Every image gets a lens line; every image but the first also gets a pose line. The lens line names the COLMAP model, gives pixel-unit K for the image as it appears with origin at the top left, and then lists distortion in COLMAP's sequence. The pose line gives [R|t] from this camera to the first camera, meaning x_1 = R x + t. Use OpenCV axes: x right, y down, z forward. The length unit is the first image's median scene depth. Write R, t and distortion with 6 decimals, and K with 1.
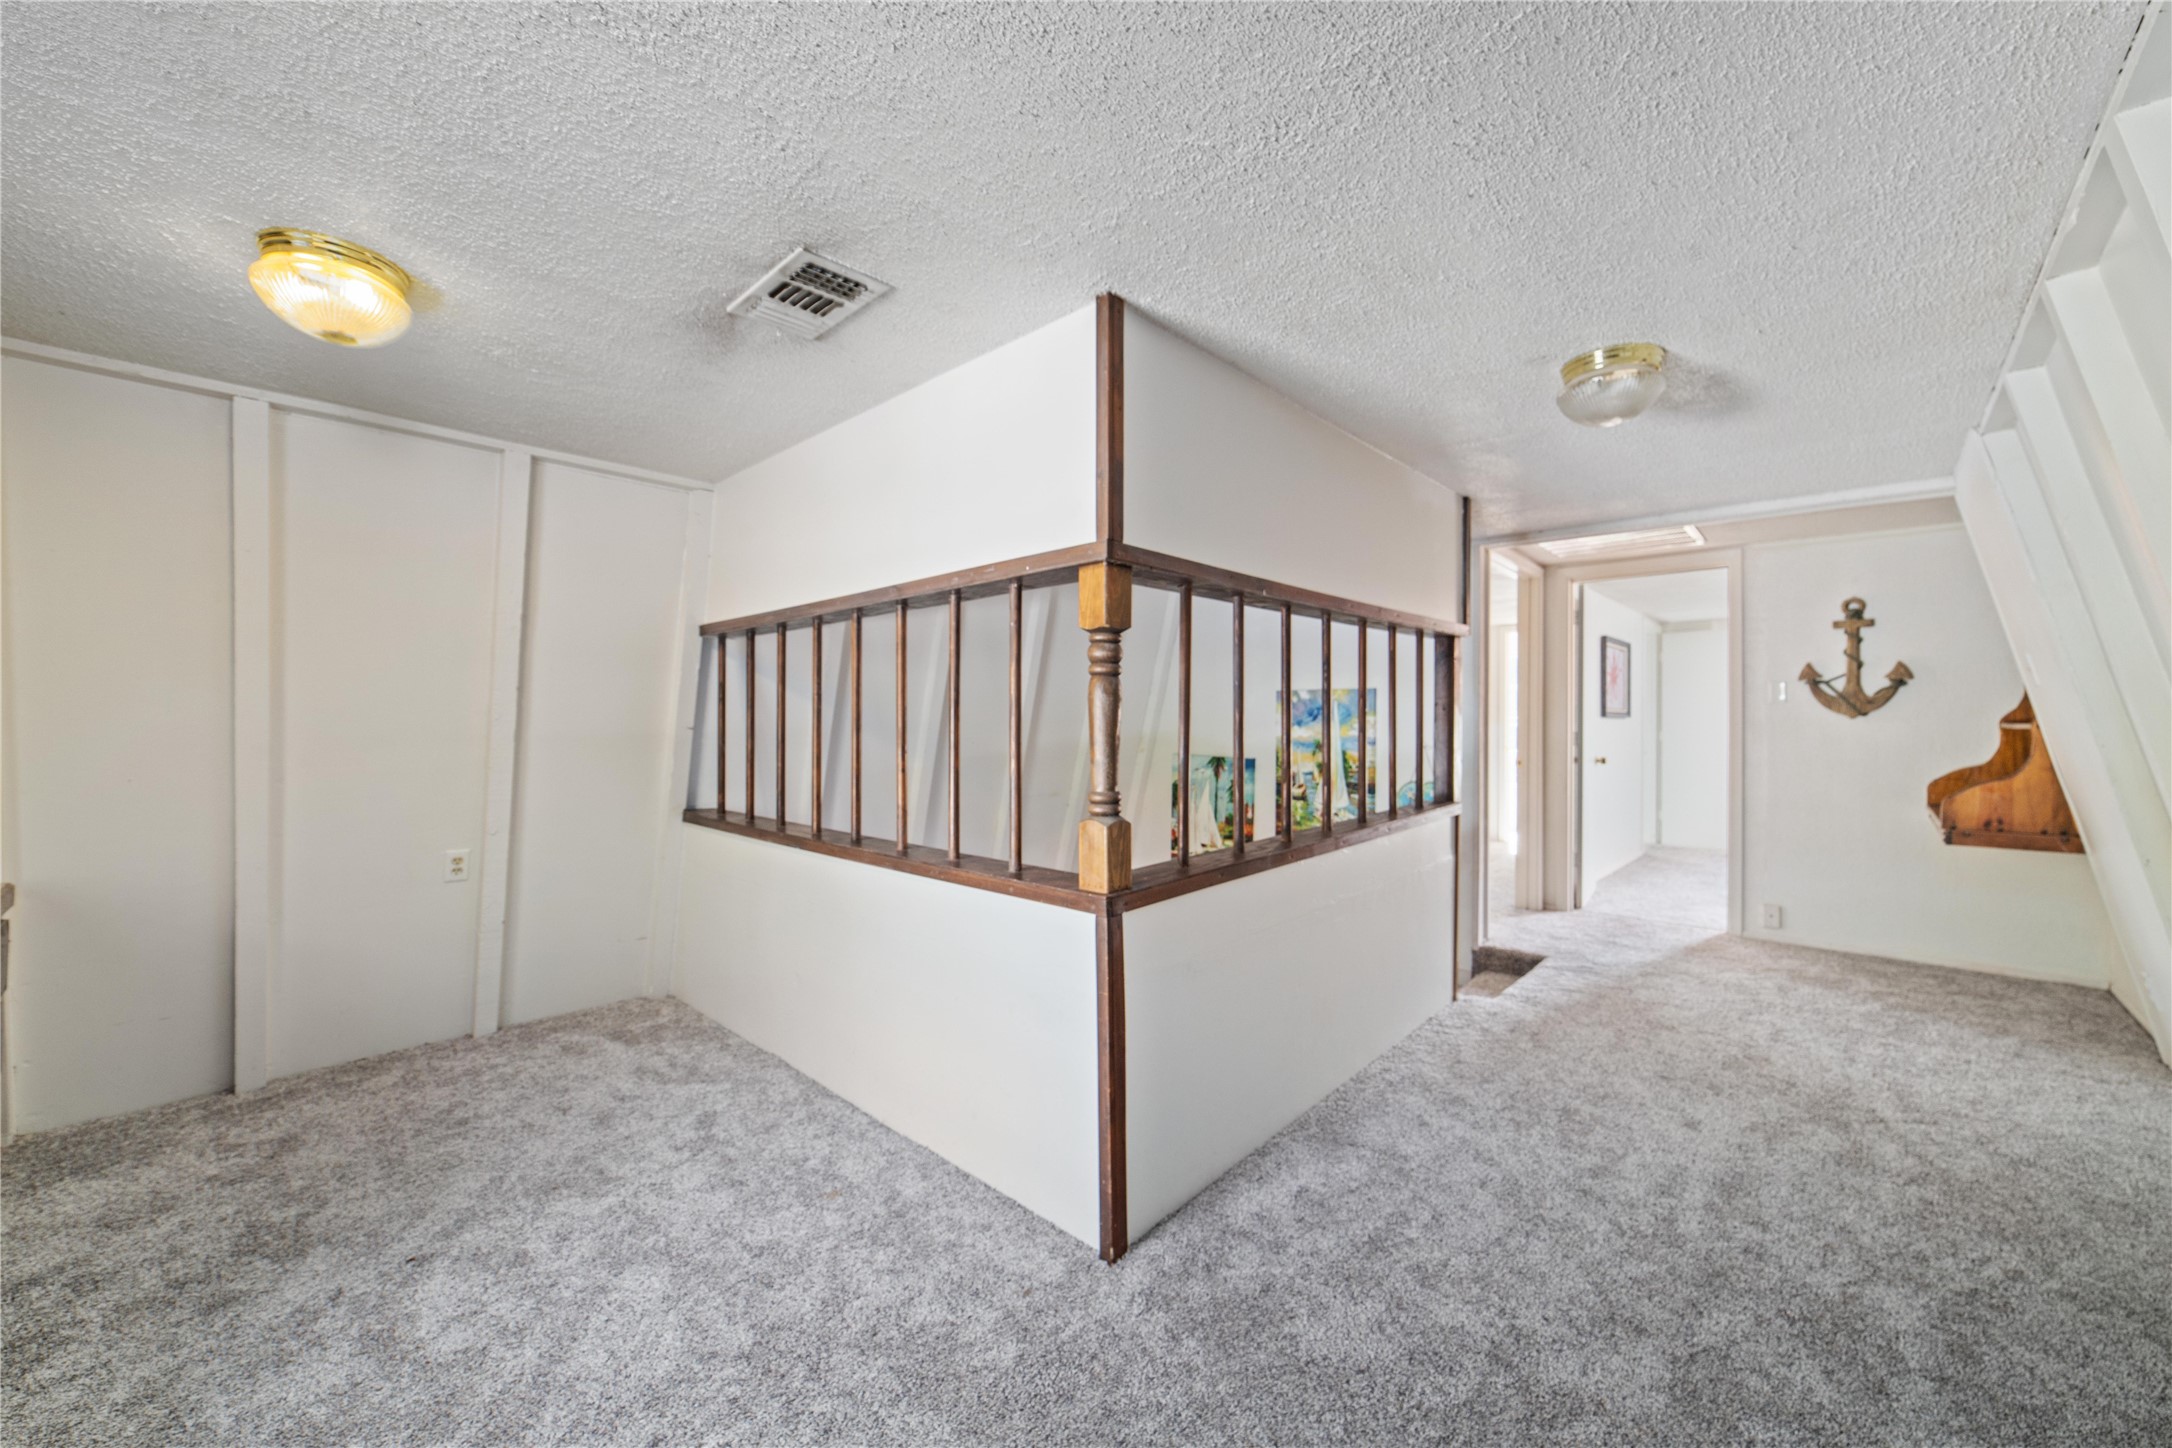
lens RADIAL K [[820.3, 0, 1099.4], [0, 820.3, 728.6], [0, 0, 1]] dist [-0.000422, 0.000082]
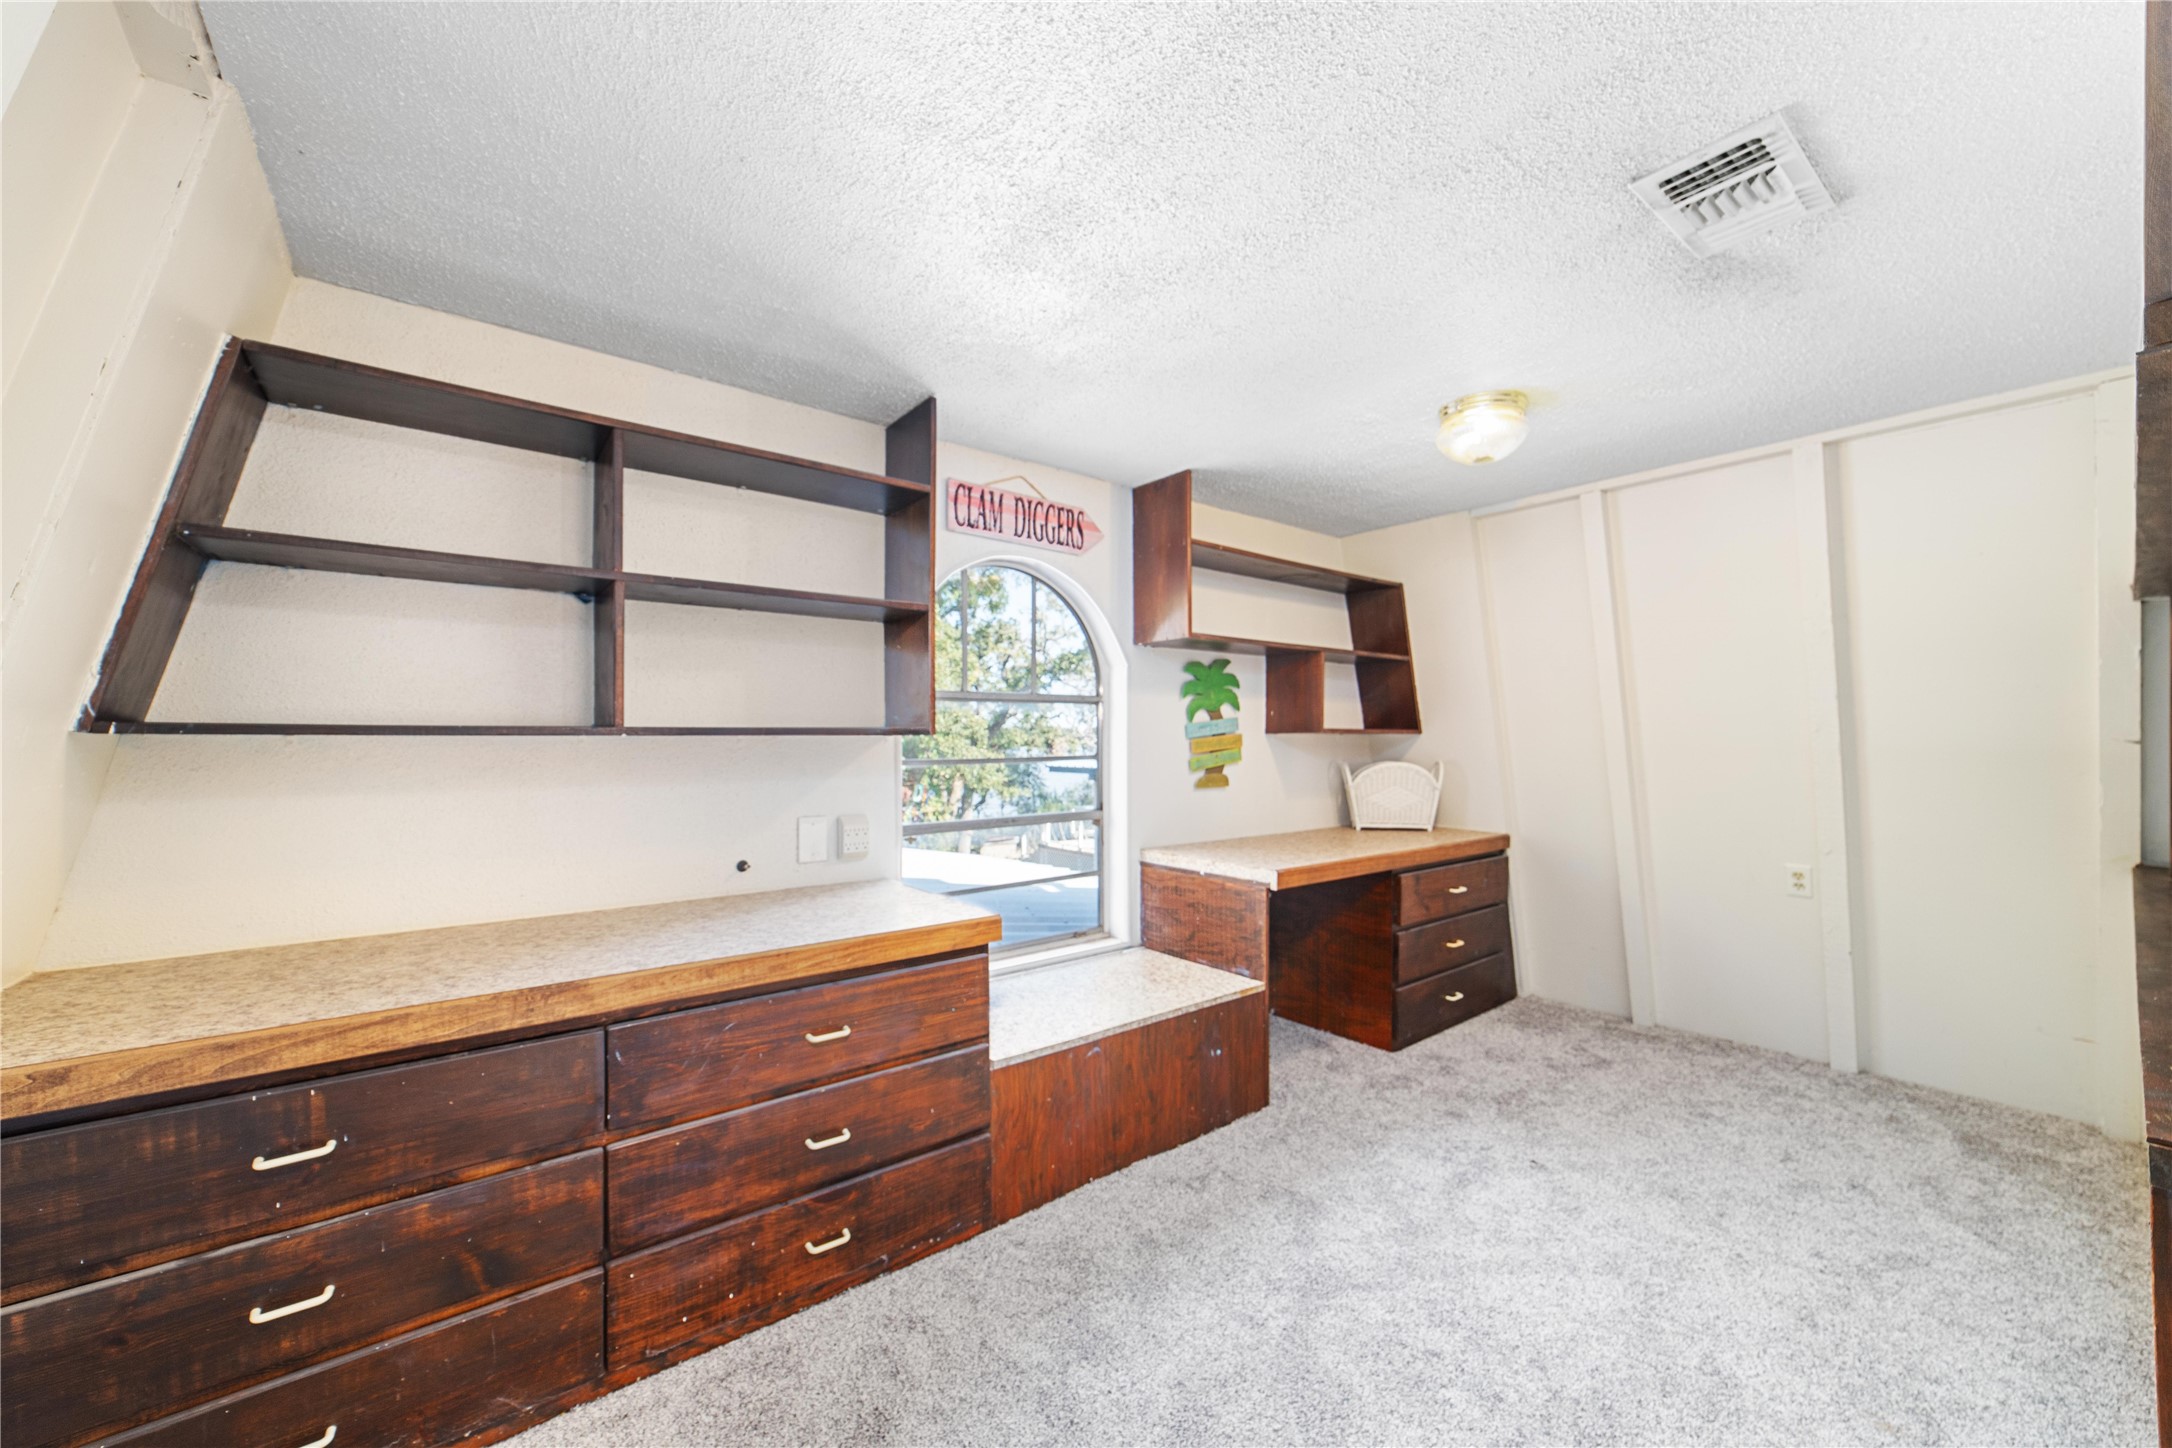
lens RADIAL K [[820.3, 0, 1099.4], [0, 820.3, 728.6], [0, 0, 1]] dist [-0.000422, 0.000082]
pose [[-0.140782, -0.013335, -0.989951, 0.351366], [-0.002944, 0.999911, -0.013051, 0.000950], [0.990036, 0.001077, -0.140809, 0.354995]]
